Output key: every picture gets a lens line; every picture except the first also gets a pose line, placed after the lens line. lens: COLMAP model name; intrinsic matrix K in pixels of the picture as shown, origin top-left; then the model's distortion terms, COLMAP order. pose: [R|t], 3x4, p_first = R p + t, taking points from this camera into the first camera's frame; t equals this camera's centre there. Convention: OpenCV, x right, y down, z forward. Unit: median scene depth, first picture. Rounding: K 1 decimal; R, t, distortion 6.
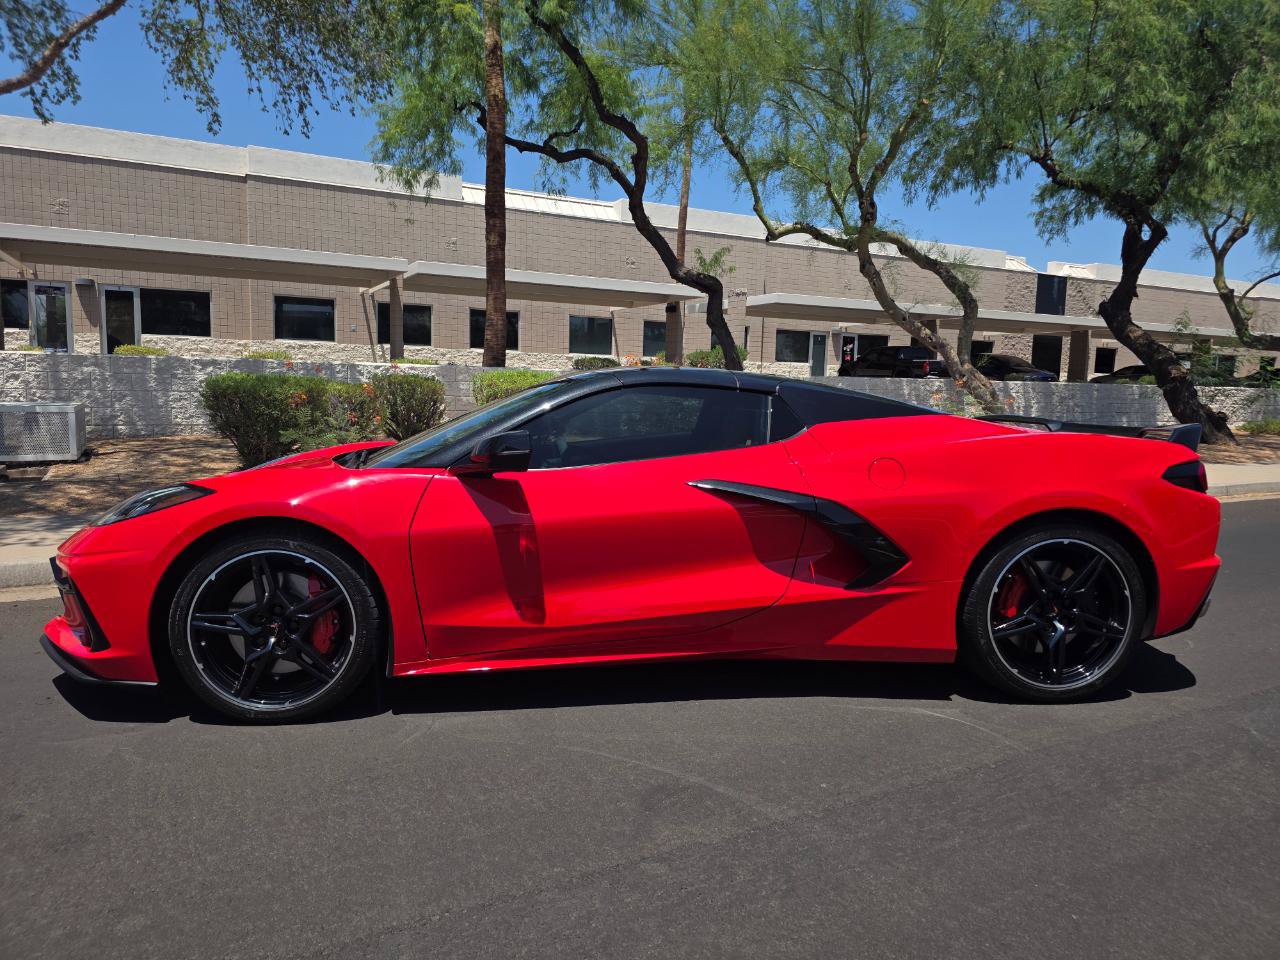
lens RADIAL K [[852.4, 0, 631.7], [0, 852.4, 497.8], [0, 0, 1]] dist [0.018287, -0.018430]
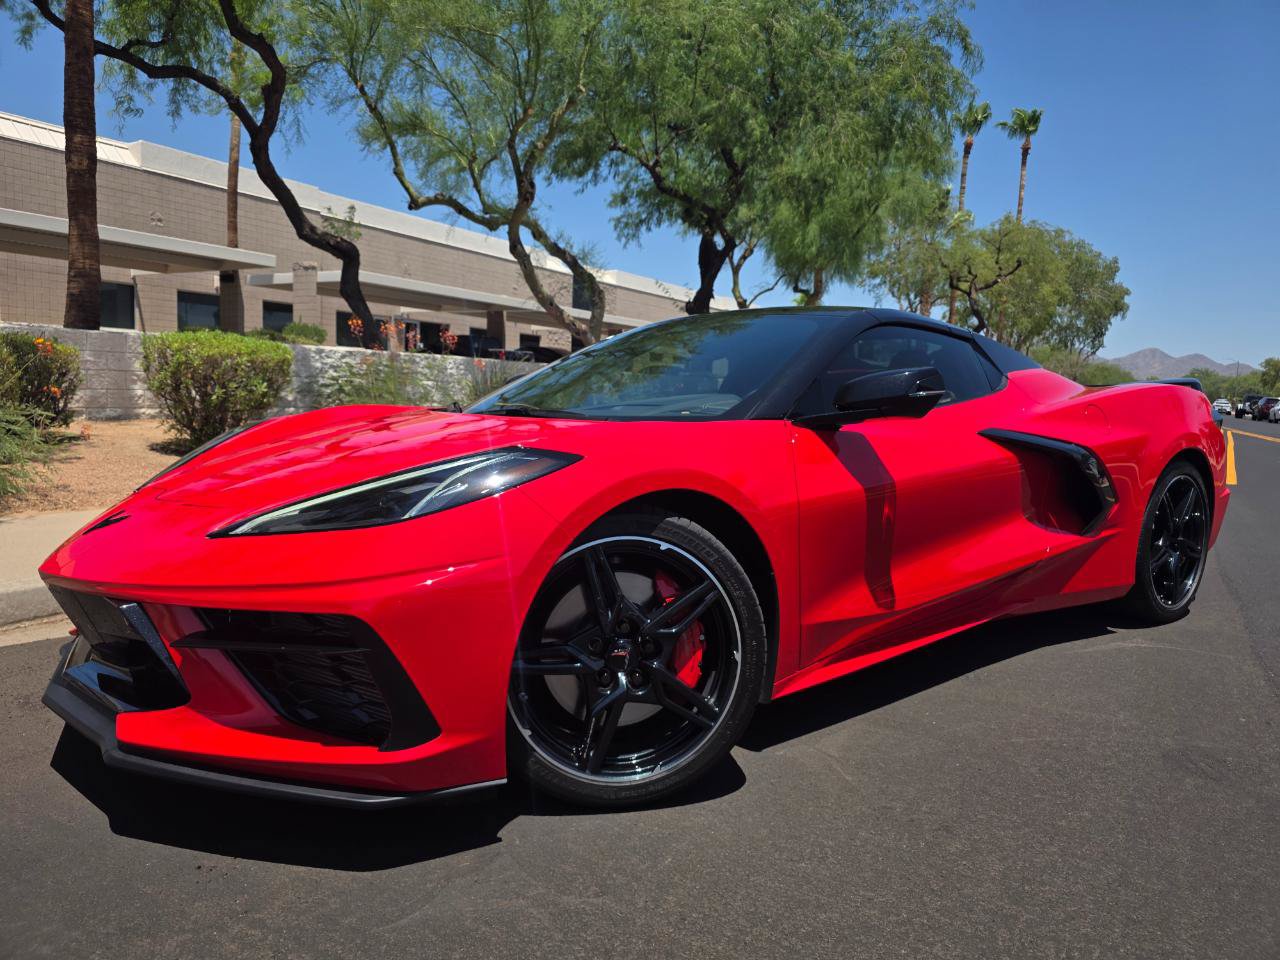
lens RADIAL K [[855.4, 0, 636.2], [0, 855.4, 501.5], [0, 0, 1]] dist [0.038784, -0.034725]
pose [[0.851419, -0.058280, 0.521238, -0.132090], [0.051042, 0.998297, 0.028246, 0.001529], [-0.521997, 0.002556, 0.852944, 0.073663]]
